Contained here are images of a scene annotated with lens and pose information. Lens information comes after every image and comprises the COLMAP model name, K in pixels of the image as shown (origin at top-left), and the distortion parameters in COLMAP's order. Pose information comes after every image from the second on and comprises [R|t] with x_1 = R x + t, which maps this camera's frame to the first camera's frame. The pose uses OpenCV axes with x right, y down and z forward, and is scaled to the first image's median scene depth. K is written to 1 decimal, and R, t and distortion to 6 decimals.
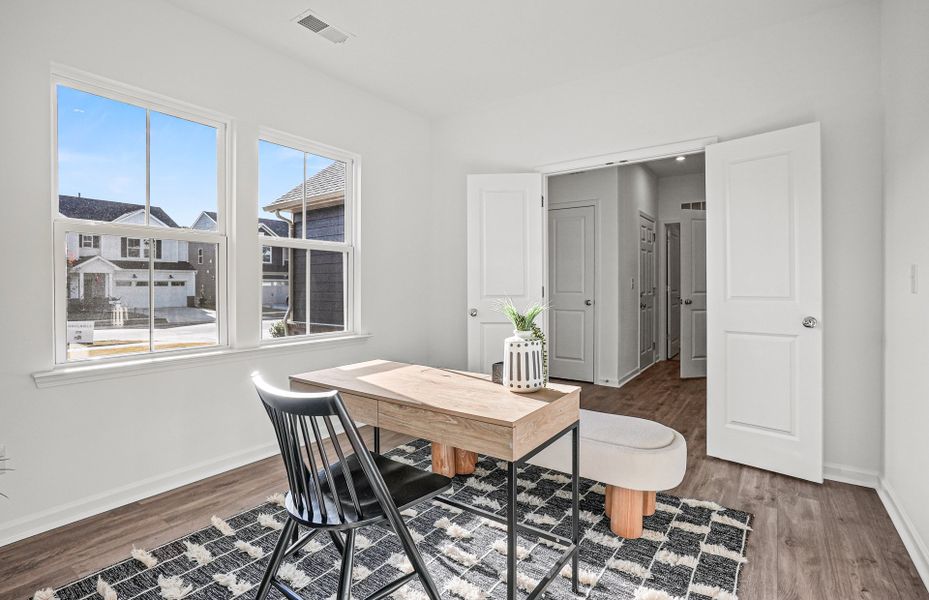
lens RADIAL K [[437.9, 0, 462.3], [0, 437.9, 282.3], [0, 0, 1]] dist [-0.053043, 0.026251]
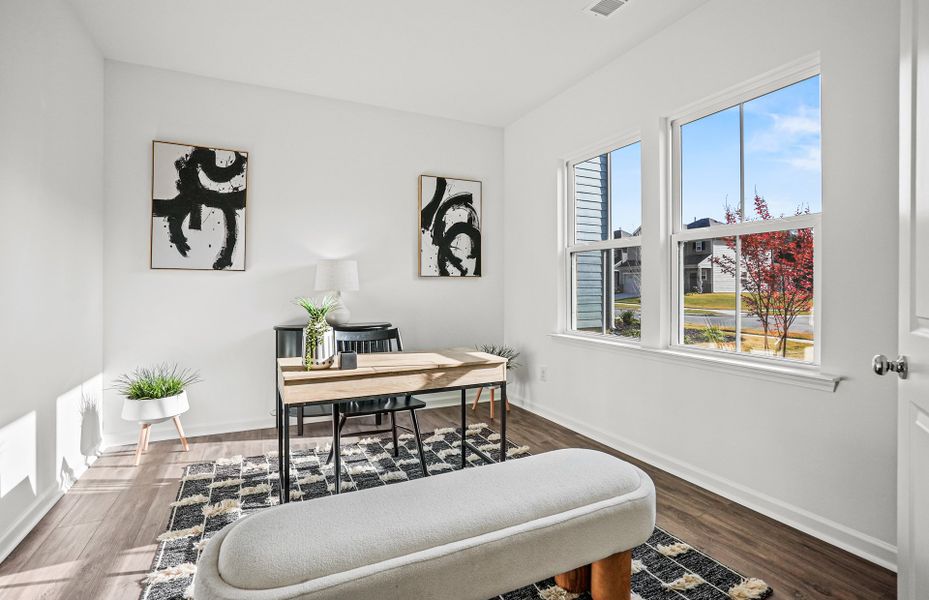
lens RADIAL K [[437.9, 0, 462.3], [0, 437.9, 282.3], [0, 0, 1]] dist [-0.053043, 0.026251]
pose [[-0.478834, -0.001151, -0.877905, 0.786142], [0.000750, 0.999998, -0.001721, -0.000411], [0.877905, -0.001483, -0.478833, 1.479277]]
